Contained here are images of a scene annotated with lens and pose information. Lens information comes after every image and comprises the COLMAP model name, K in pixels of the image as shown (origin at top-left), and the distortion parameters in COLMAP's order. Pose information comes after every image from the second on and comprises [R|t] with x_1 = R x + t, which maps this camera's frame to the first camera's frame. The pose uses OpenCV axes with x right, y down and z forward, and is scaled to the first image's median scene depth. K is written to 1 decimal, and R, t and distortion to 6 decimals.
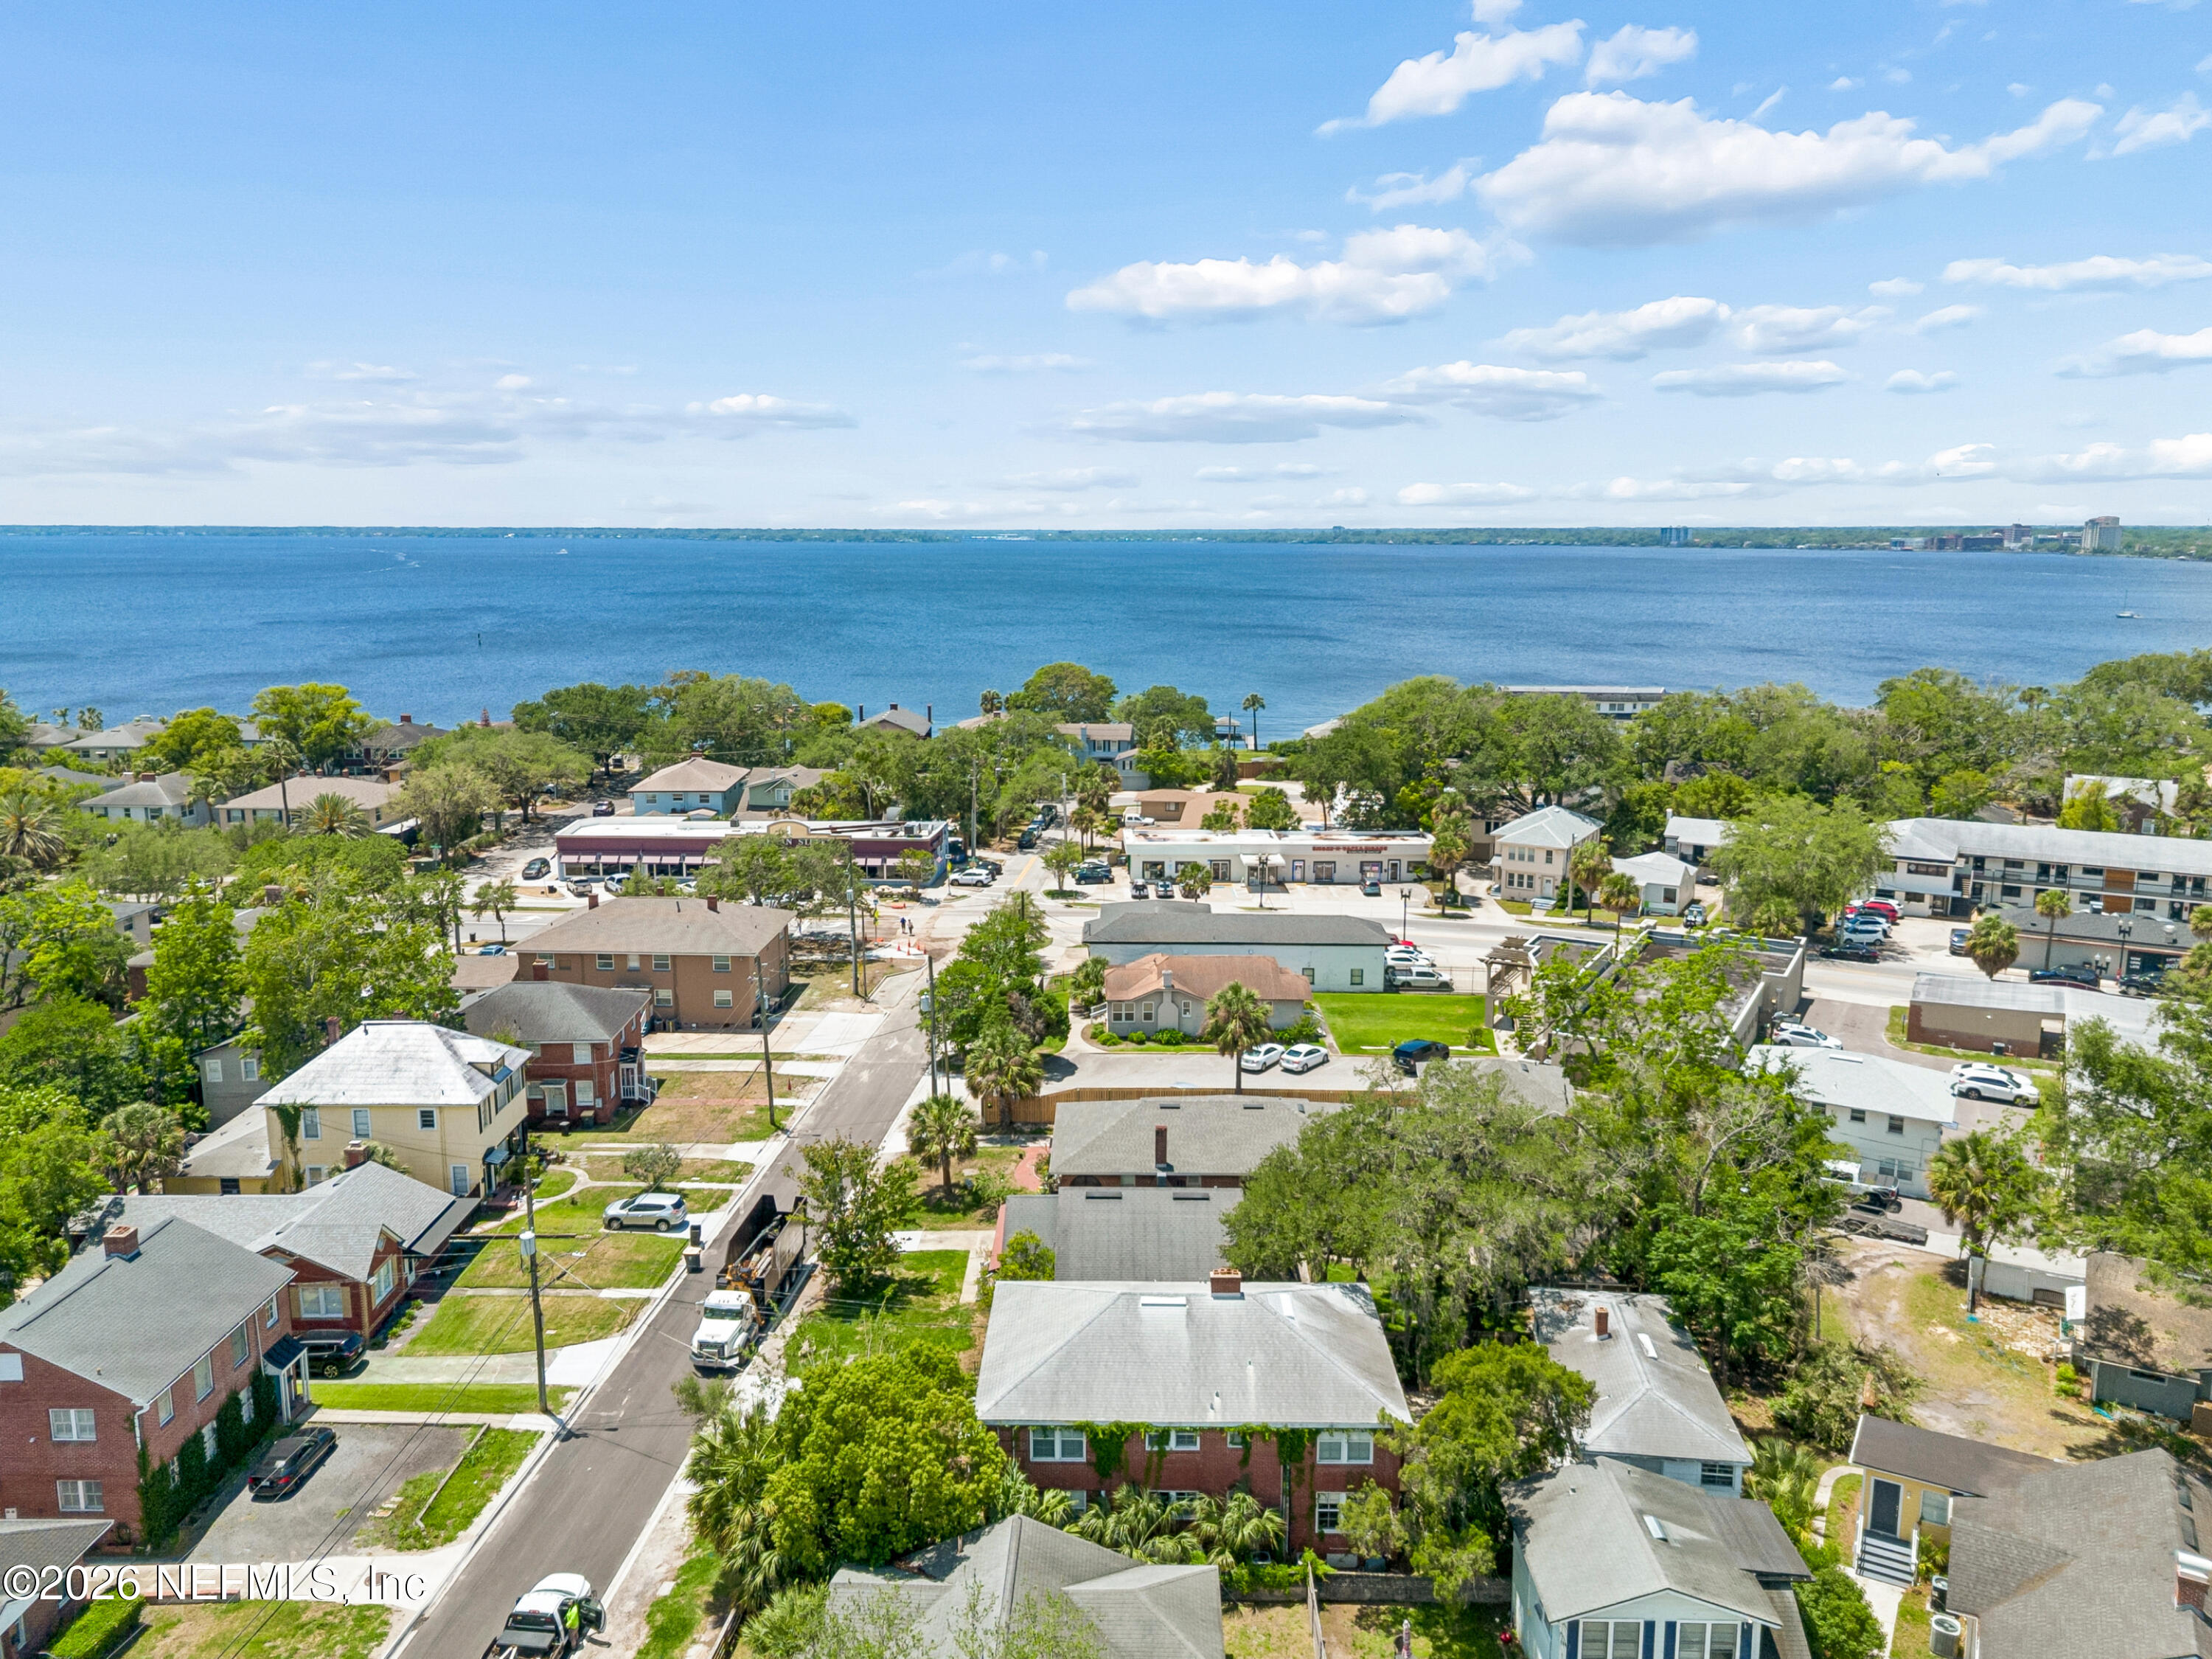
lens RADIAL K [[1596.5, 0, 1106.0], [0, 1596.5, 829.5], [0, 0, 1]] dist [0.071827, -0.074284]
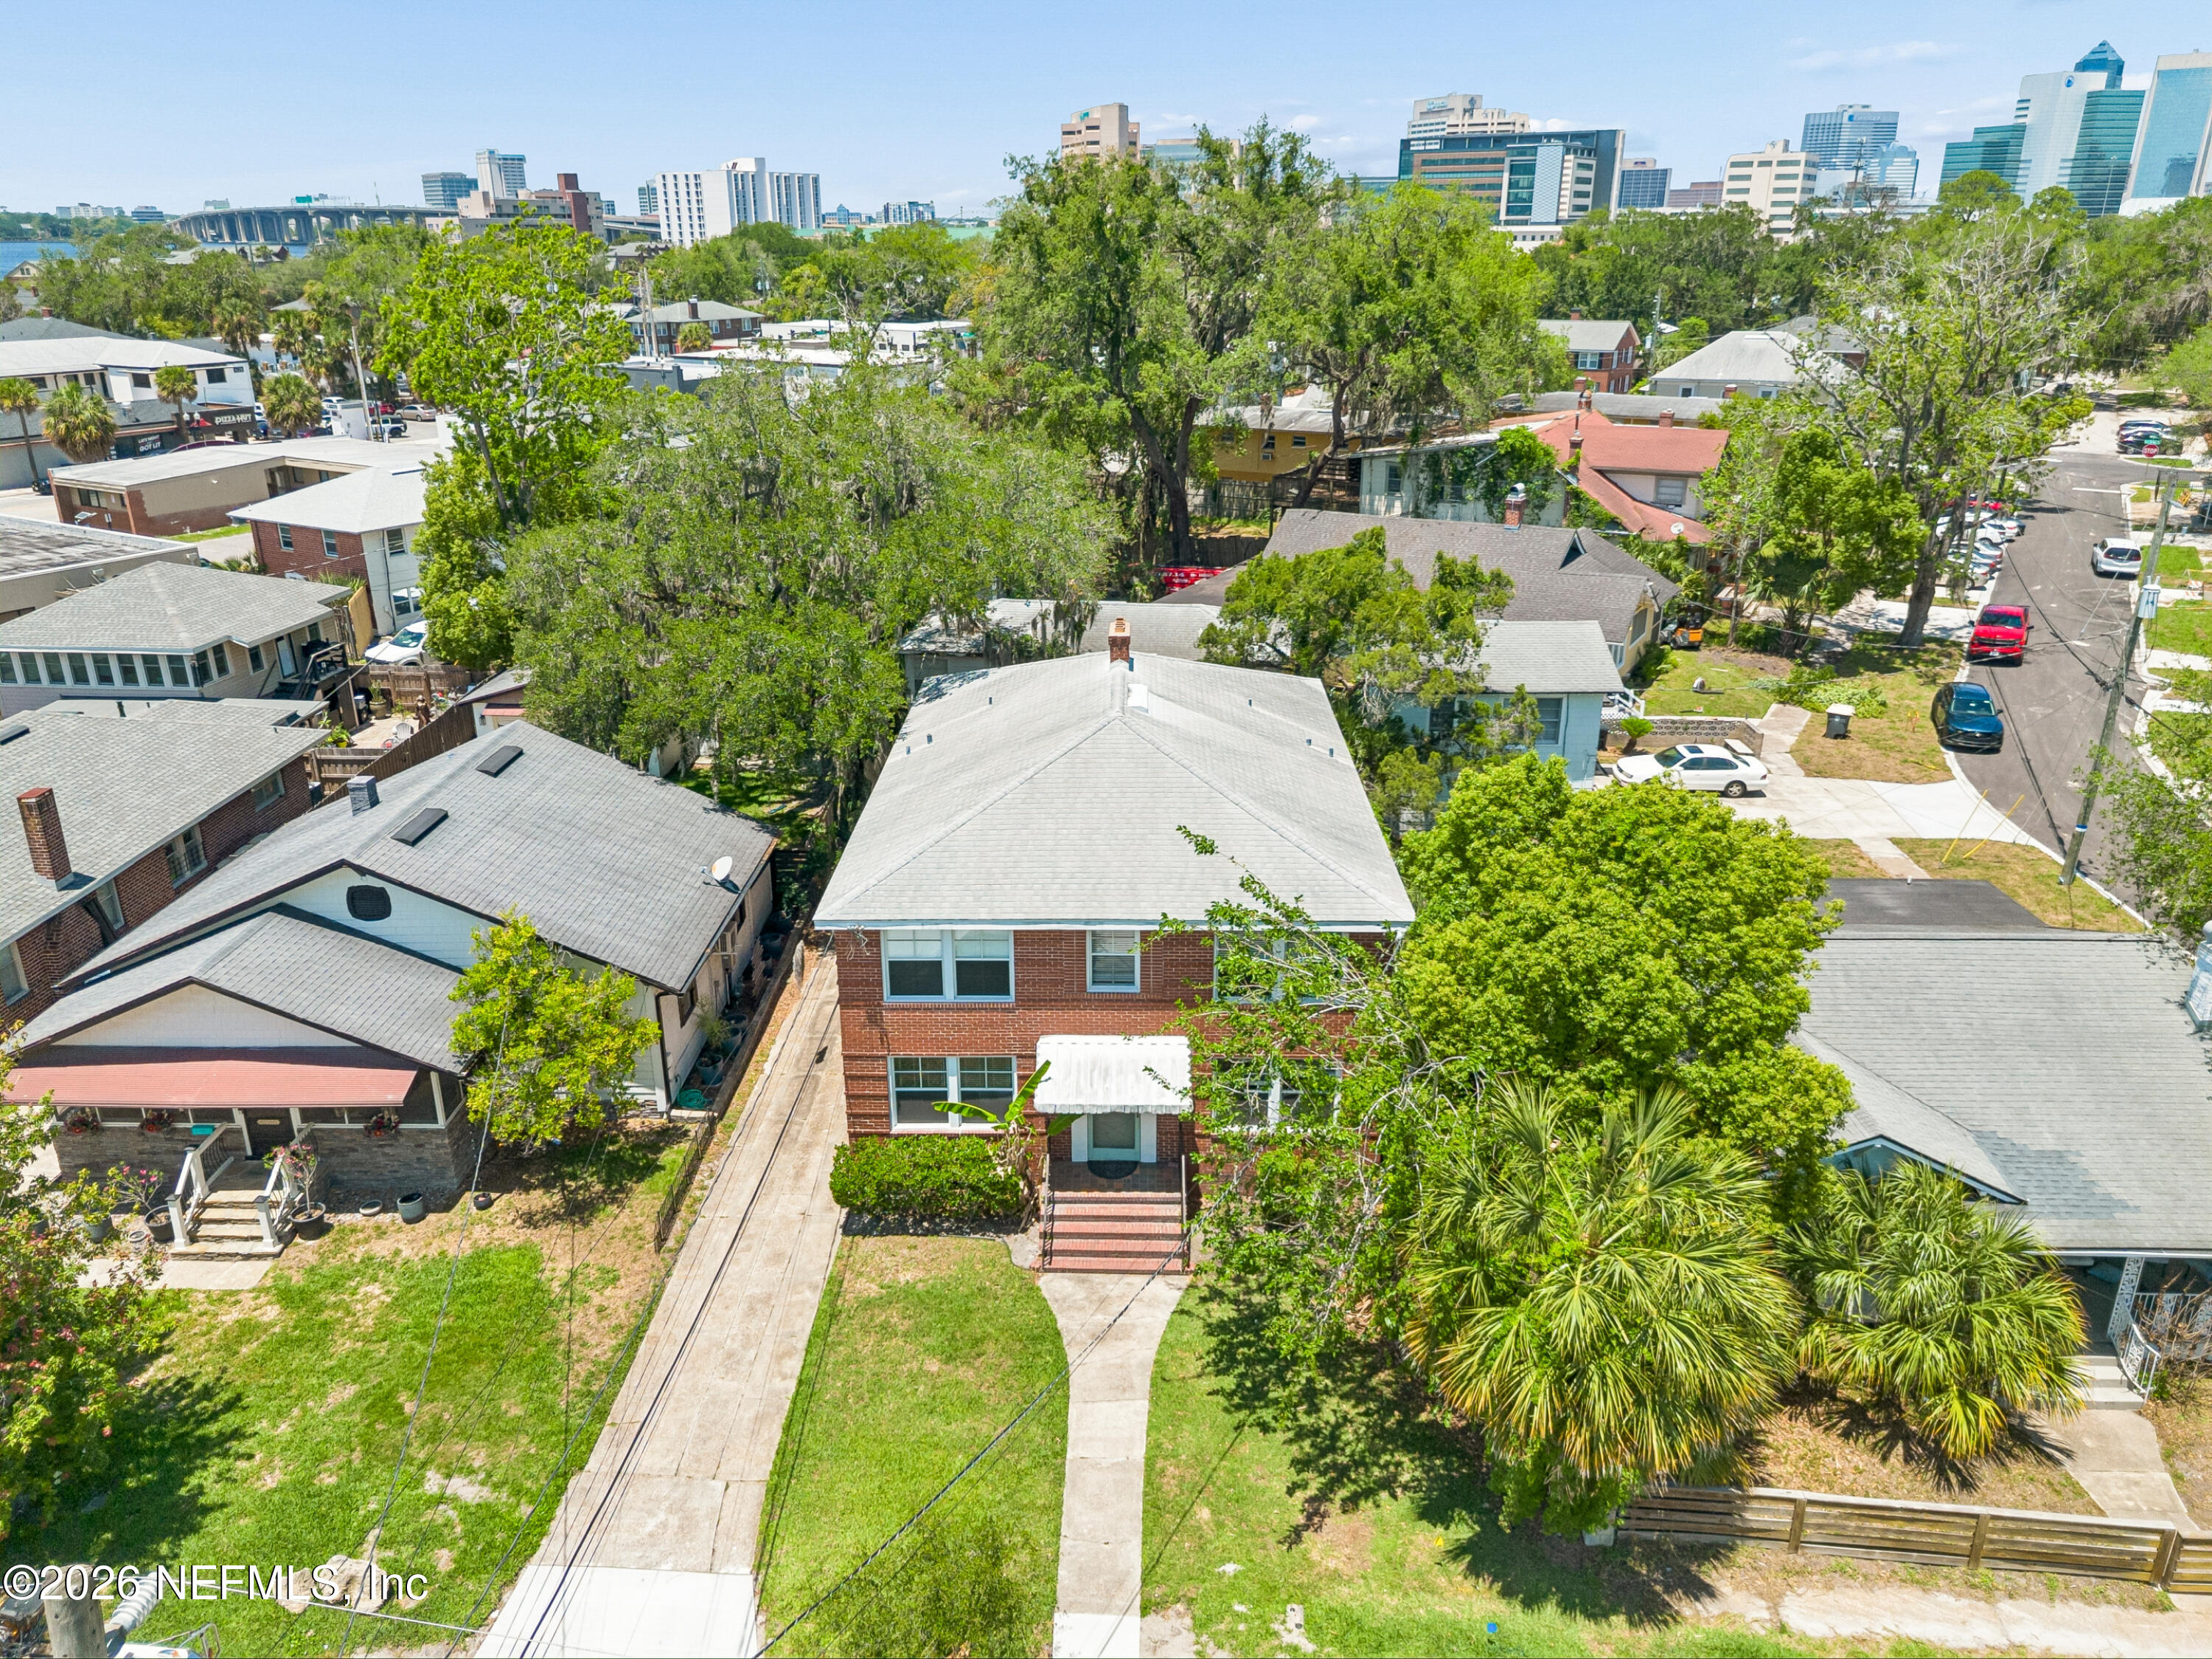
lens RADIAL K [[1562.8, 0, 1104.2], [0, 1562.8, 838.3], [0, 0, 1]] dist [0.062763, -0.058496]
pose [[0.009943, -0.365172, 0.930887, -0.247391], [0.187103, 0.915171, 0.357009, 0.073549], [-0.982290, 0.170622, 0.077424, 0.503735]]
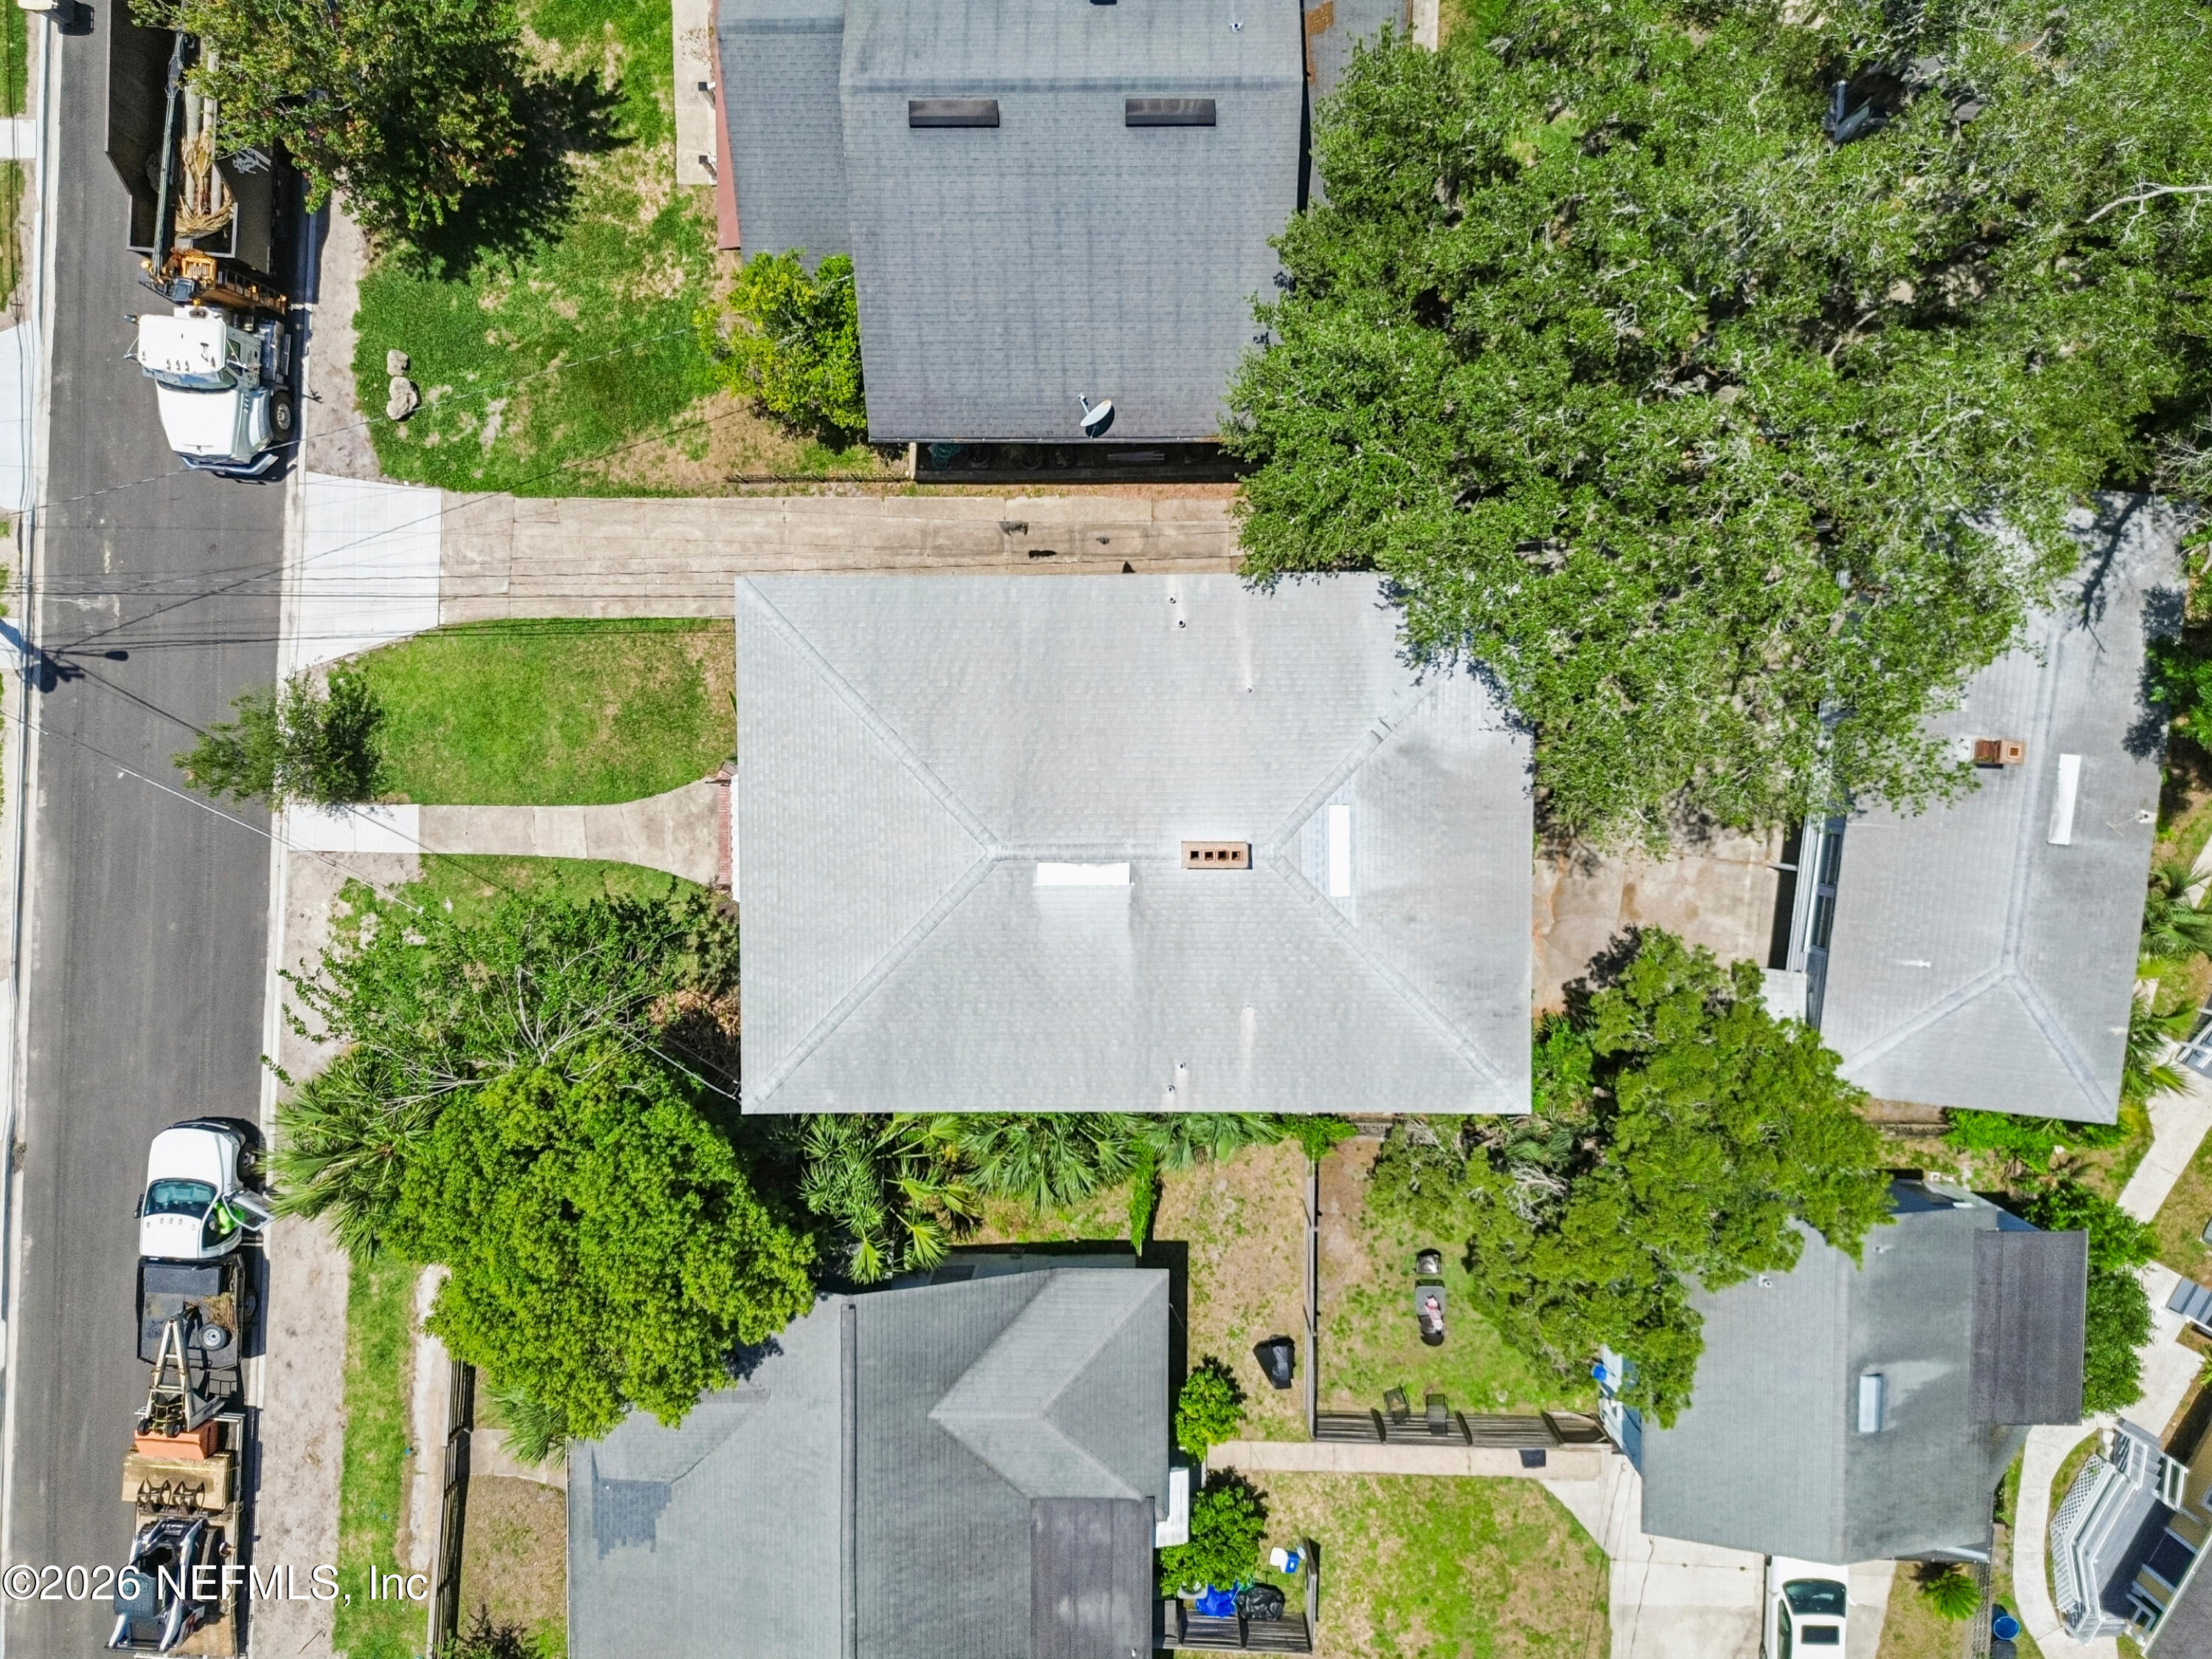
lens RADIAL K [[1562.8, 0, 1104.2], [0, 1562.8, 838.3], [0, 0, 1]] dist [0.062763, -0.058496]
pose [[0.999265, -0.011659, -0.036520, 0.032303], [0.037745, 0.132633, 0.990446, -0.087592], [-0.006704, -0.991097, 0.132976, 0.488766]]
